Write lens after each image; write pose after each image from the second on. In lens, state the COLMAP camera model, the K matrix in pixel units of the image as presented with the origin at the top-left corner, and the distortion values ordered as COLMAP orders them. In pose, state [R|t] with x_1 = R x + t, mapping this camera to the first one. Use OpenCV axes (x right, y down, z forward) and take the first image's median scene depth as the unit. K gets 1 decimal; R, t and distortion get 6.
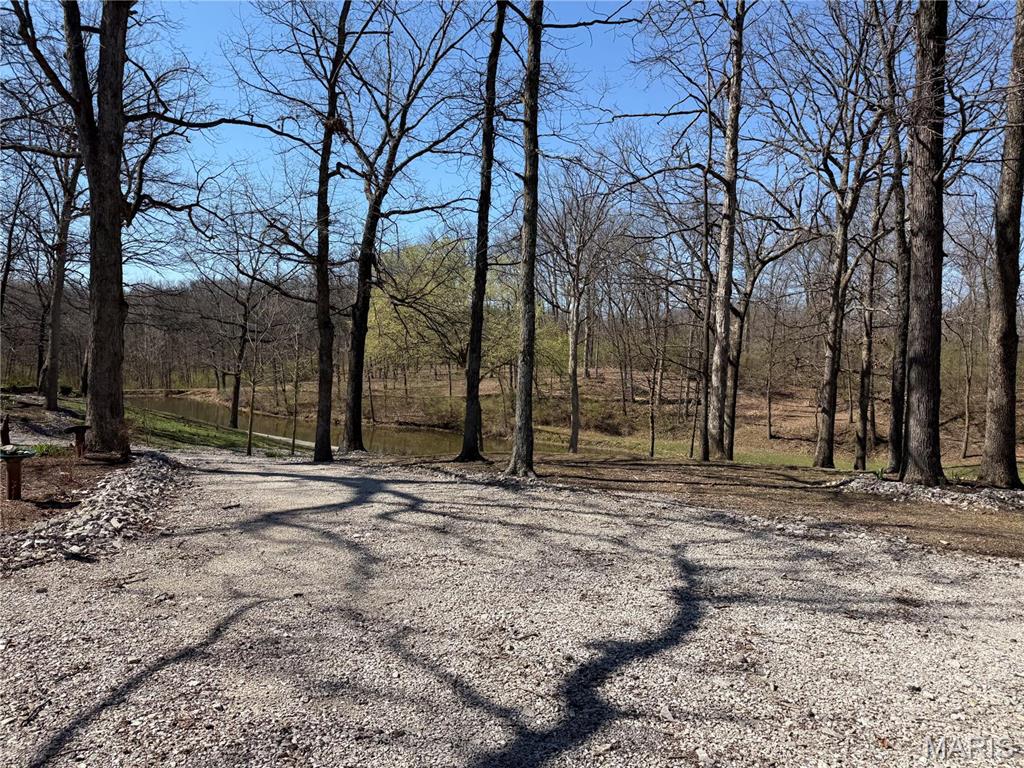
lens RADIAL K [[714.1, 0, 512.0], [0, 714.1, 384.0], [0, 0, 1]] dist [0.099202, -0.146200]
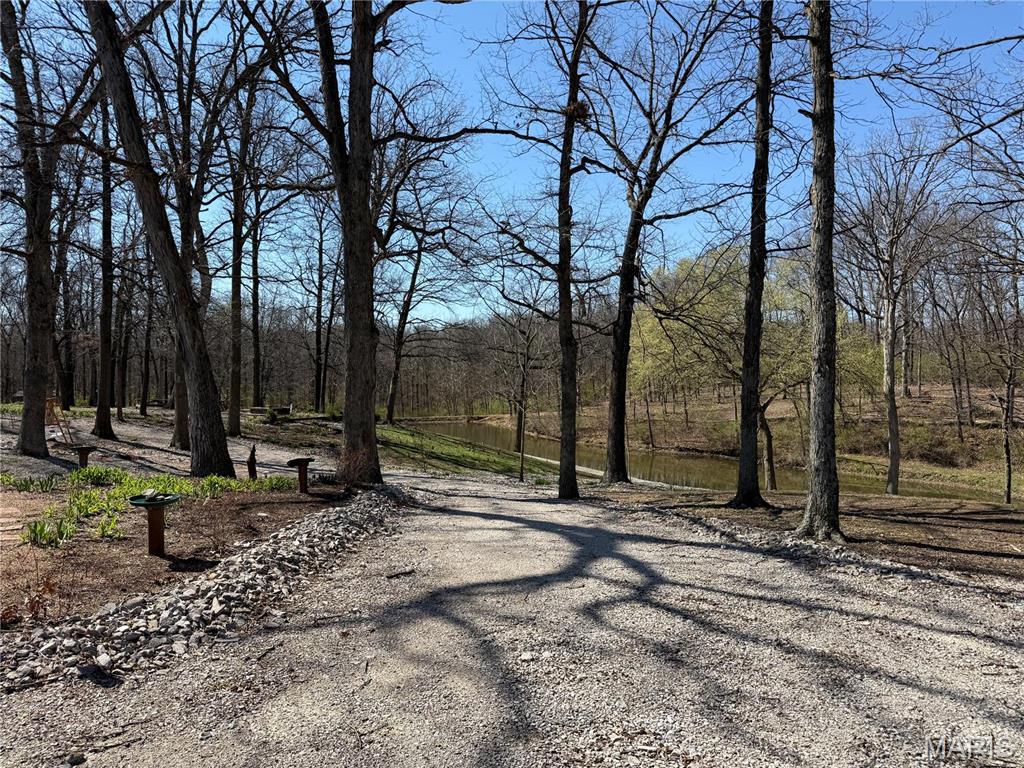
lens RADIAL K [[714.1, 0, 512.0], [0, 714.1, 384.0], [0, 0, 1]] dist [0.099202, -0.146200]
pose [[0.924247, -0.027970, -0.380769, 0.003673], [0.015179, 0.999216, -0.036553, 0.000113], [0.381493, 0.028004, 0.923947, 0.110127]]
